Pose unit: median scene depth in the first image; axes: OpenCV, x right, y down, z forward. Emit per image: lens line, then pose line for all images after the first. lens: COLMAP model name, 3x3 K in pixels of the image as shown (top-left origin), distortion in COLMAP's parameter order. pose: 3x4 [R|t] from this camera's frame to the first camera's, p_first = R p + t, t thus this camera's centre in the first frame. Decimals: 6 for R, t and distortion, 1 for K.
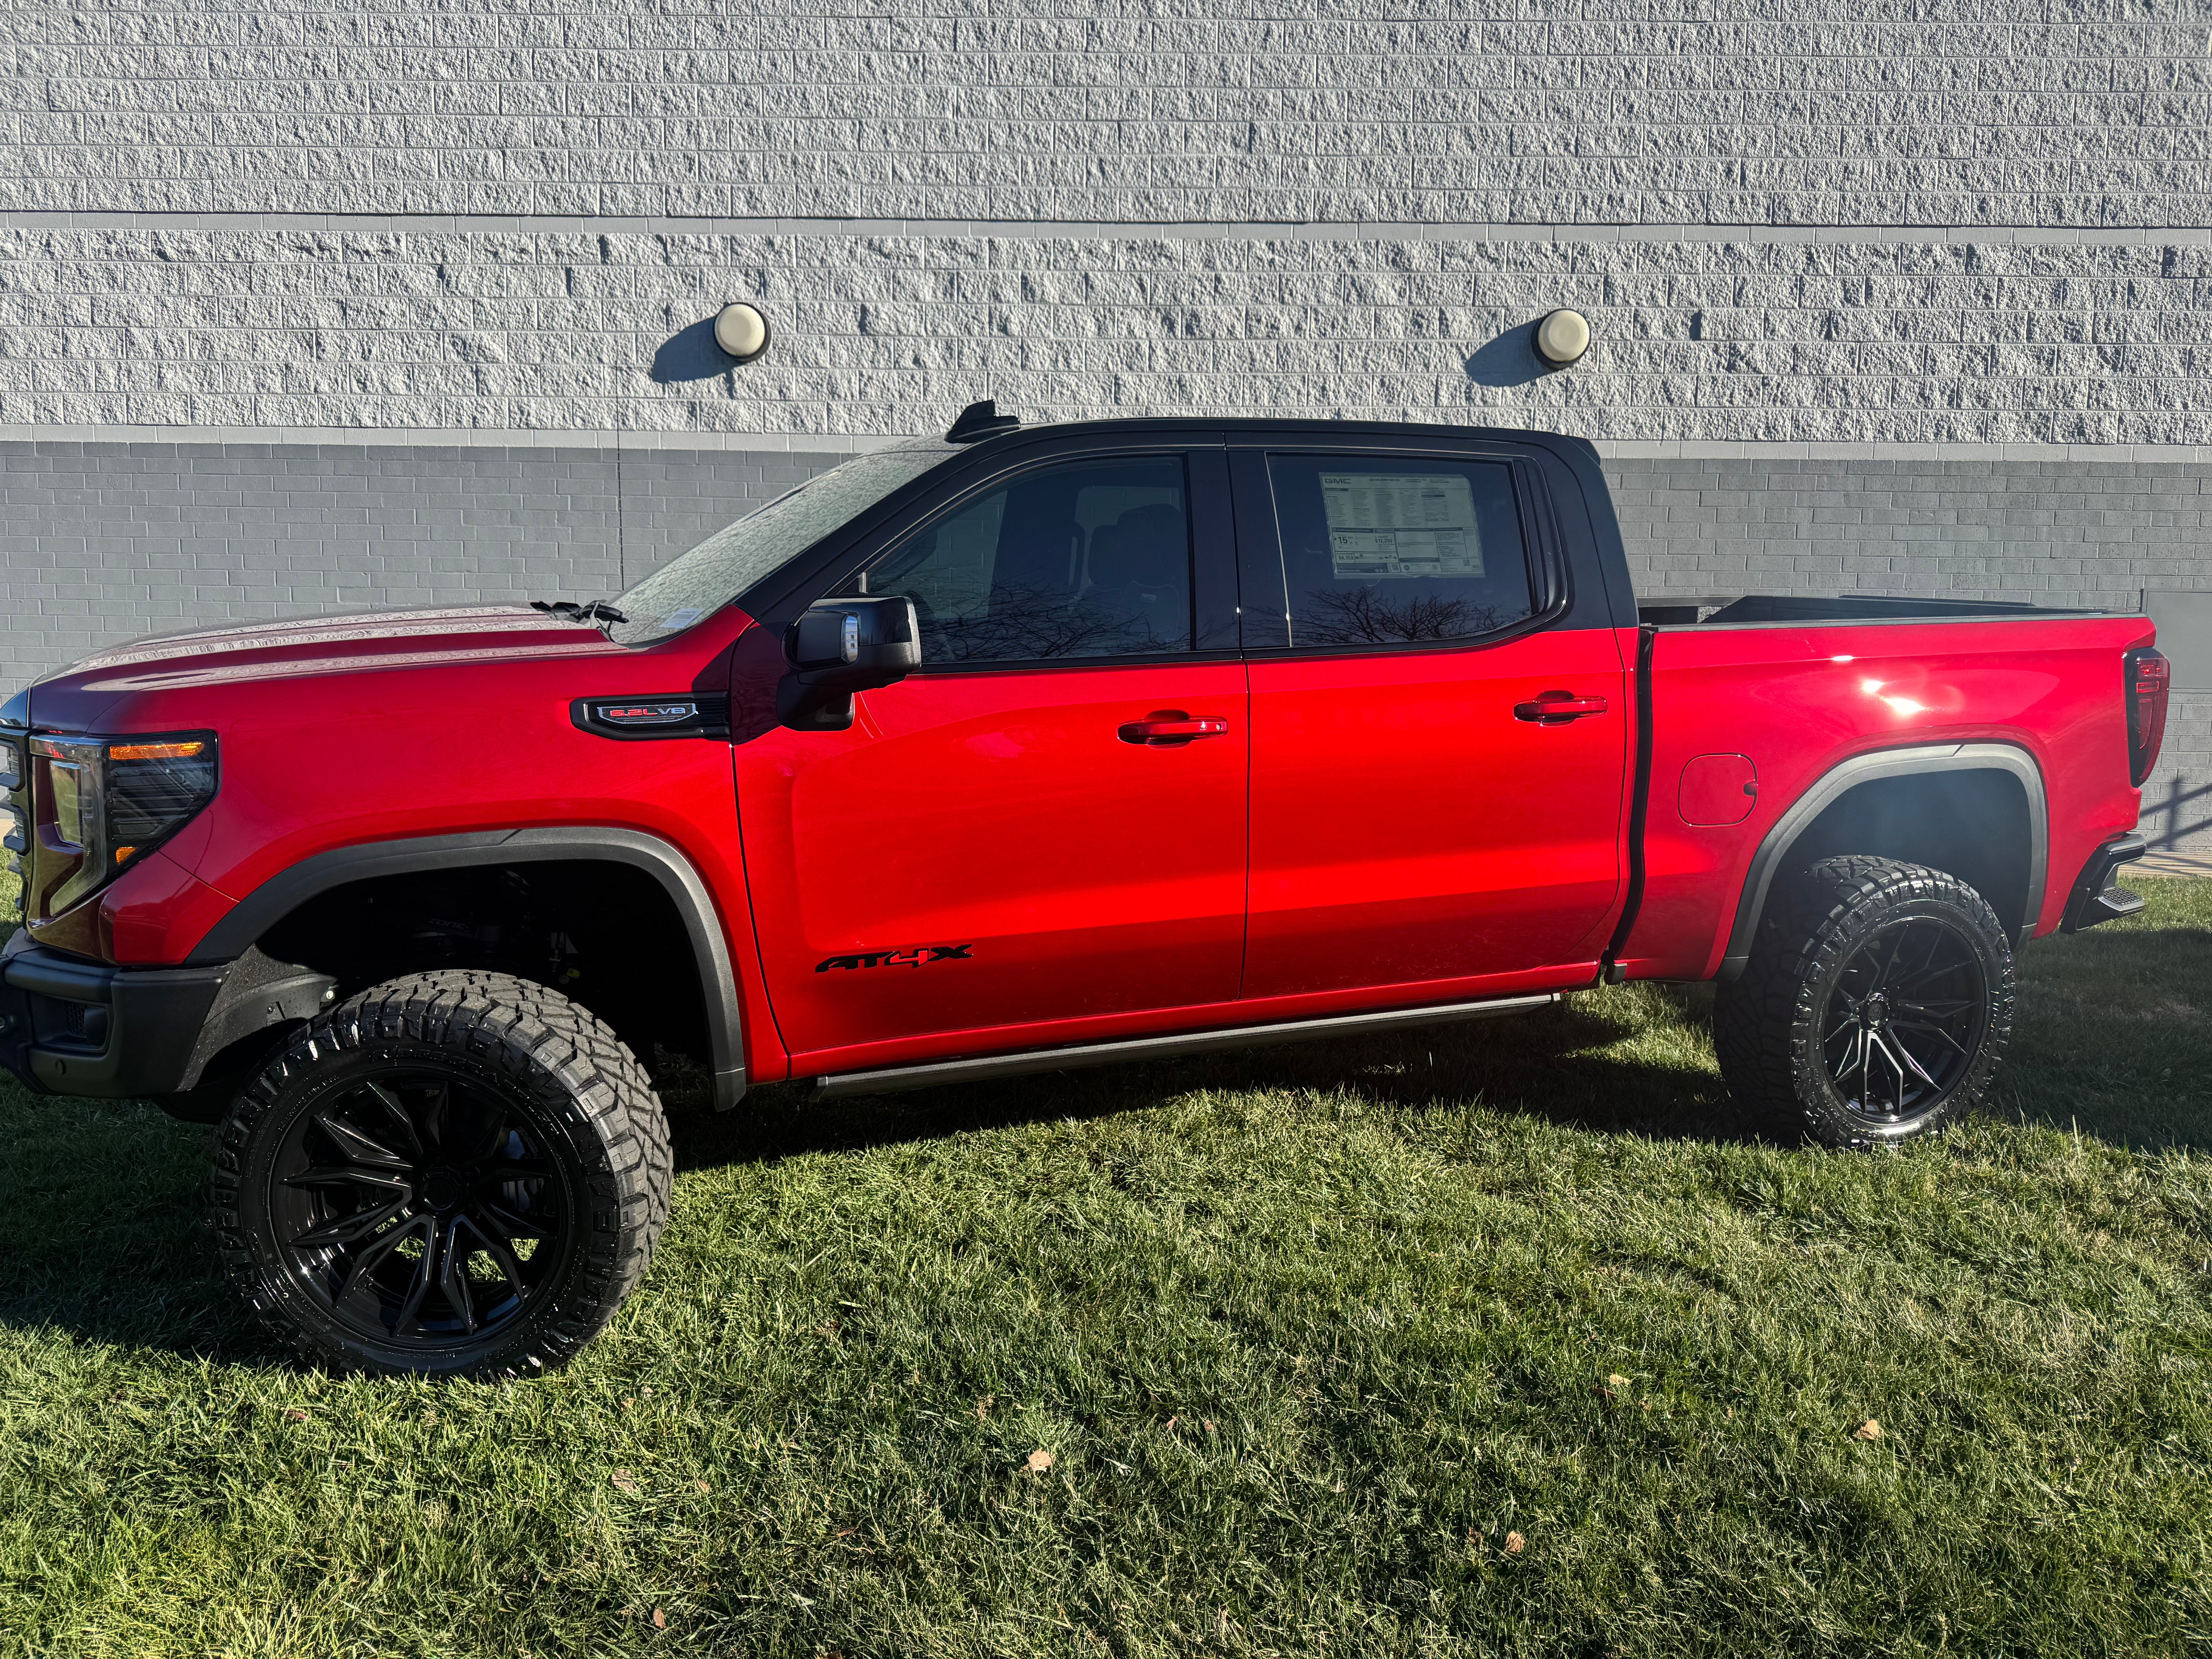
lens RADIAL K [[1589.0, 0, 1109.7], [0, 1589.0, 843.1], [0, 0, 1]] dist [0.019758, -0.022267]
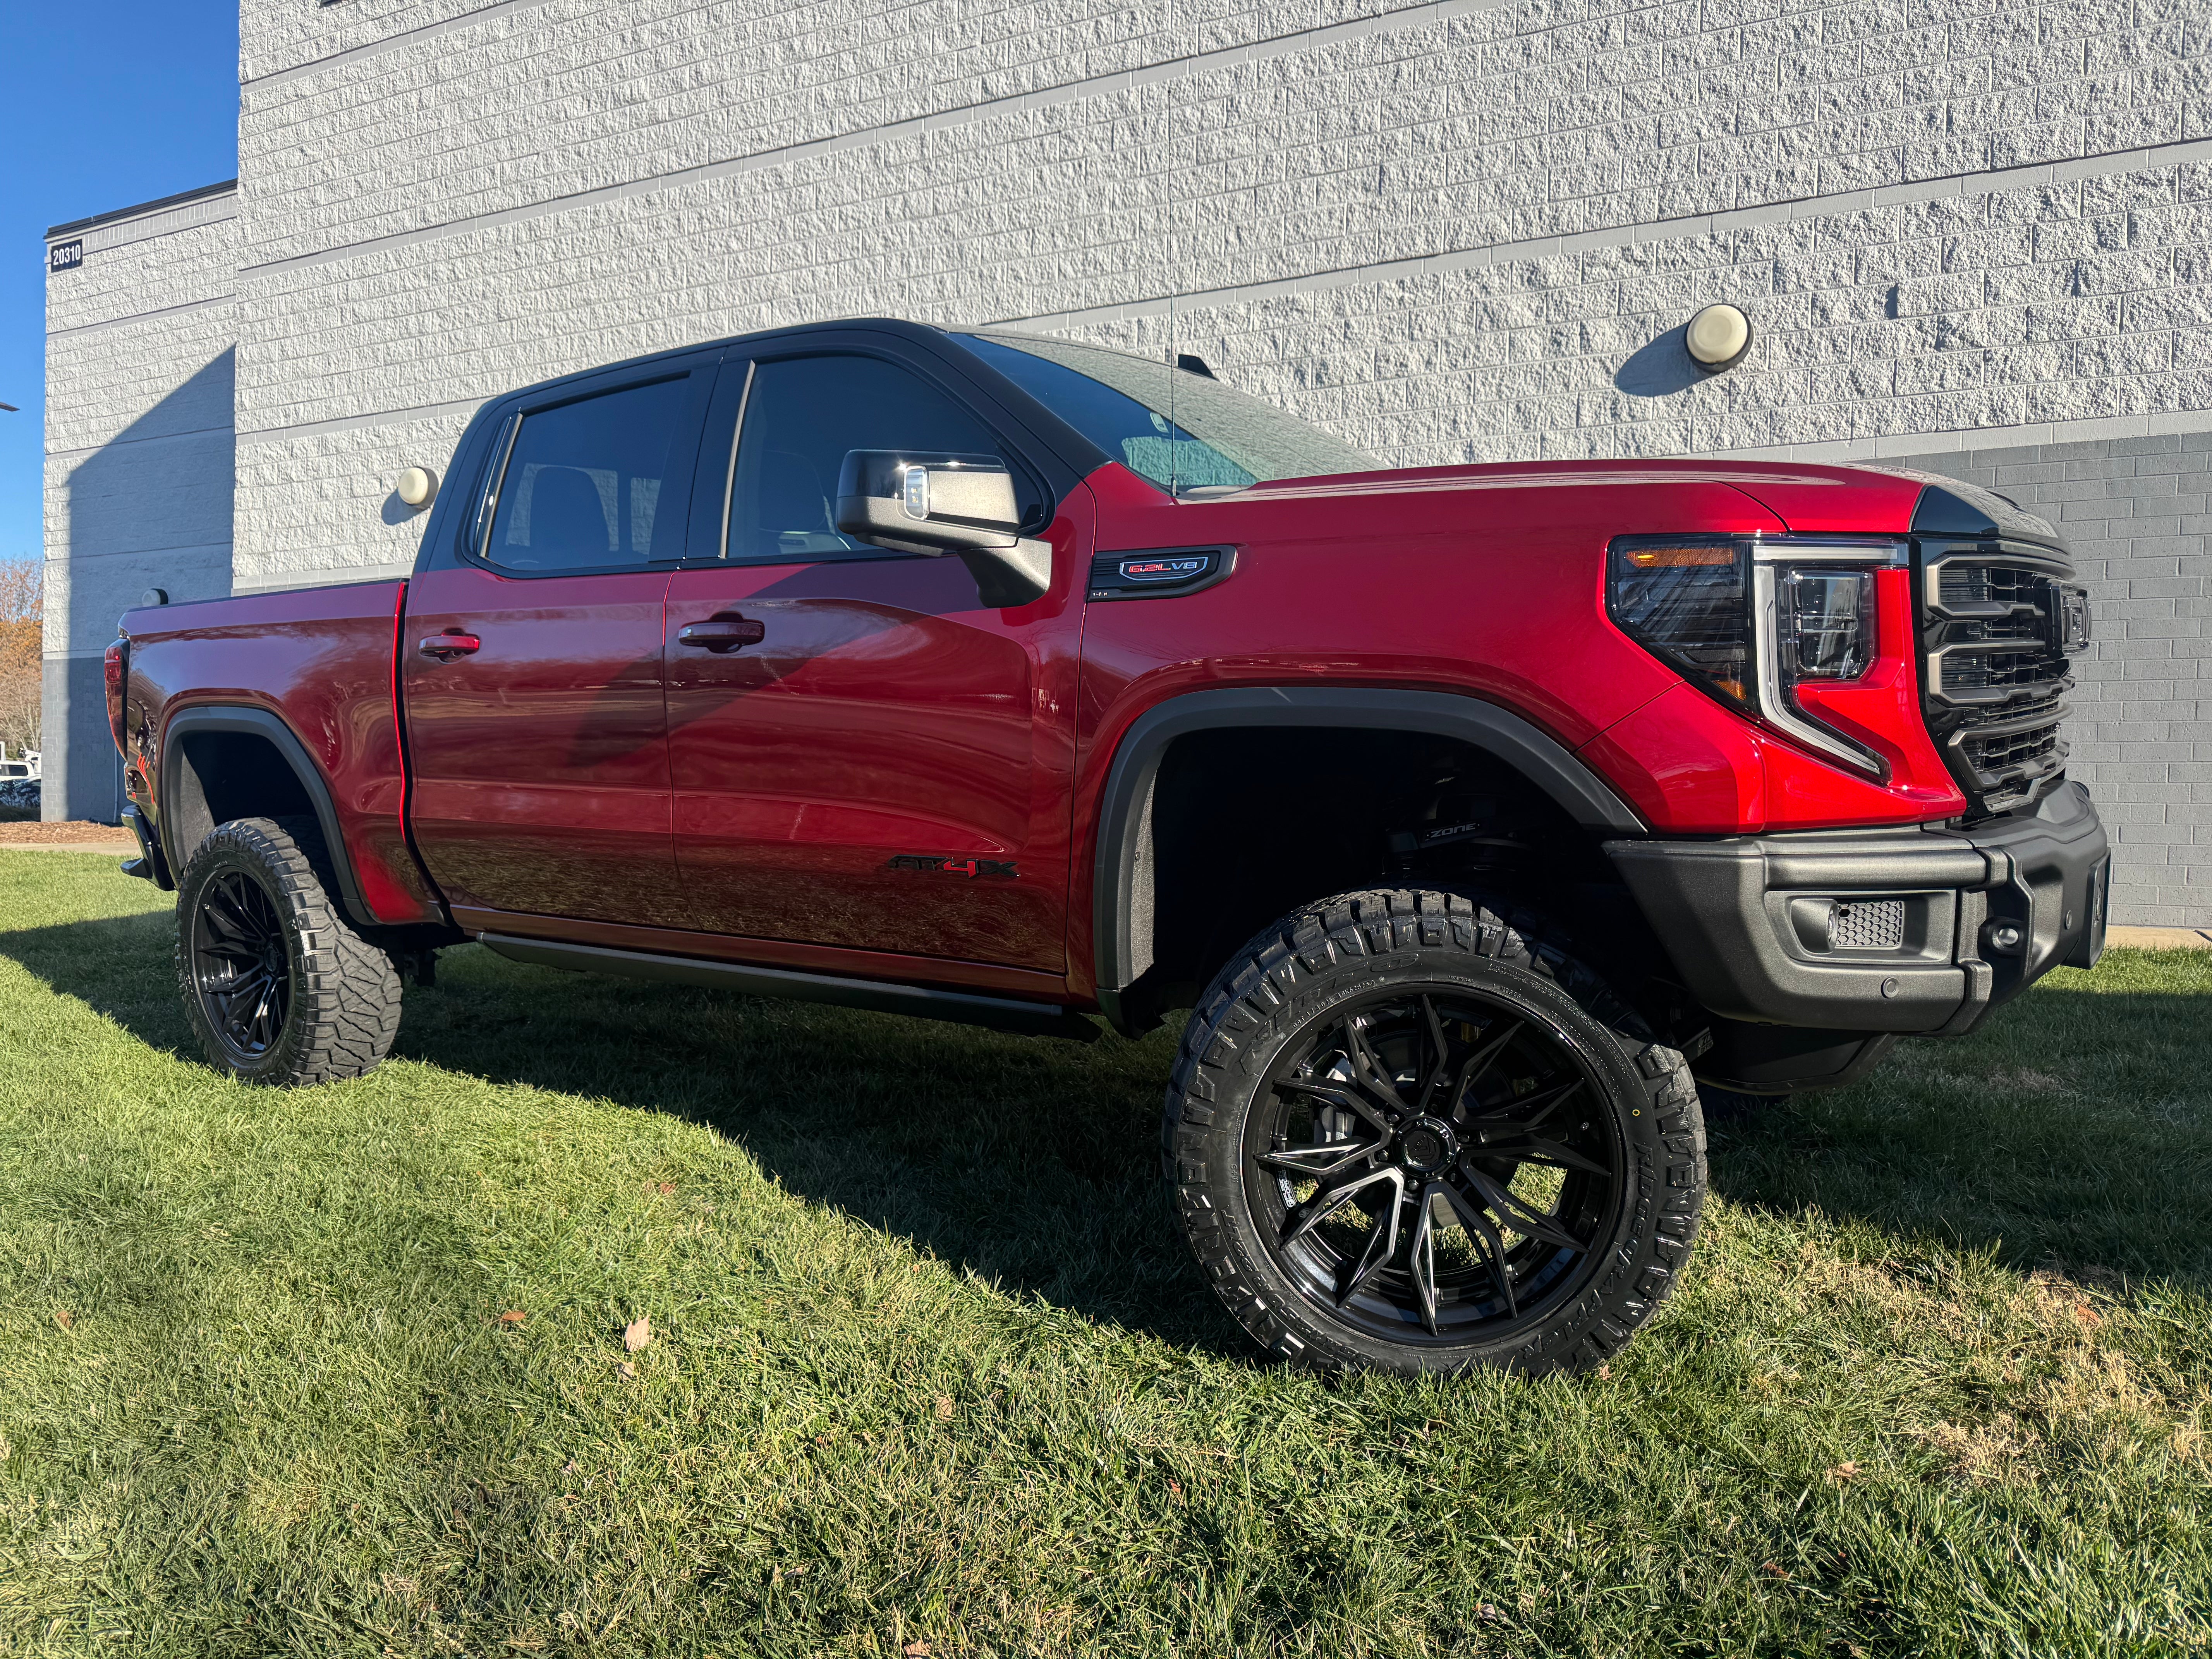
lens RADIAL K [[1589.0, 0, 1099.4], [0, 1589.0, 841.2], [0, 0, 1]] dist [0.019758, -0.022267]
pose [[0.893577, 0.009777, -0.448804, 0.375519], [-0.049102, 0.995893, -0.076067, 0.044308], [0.446217, 0.090009, 0.890387, 0.087922]]
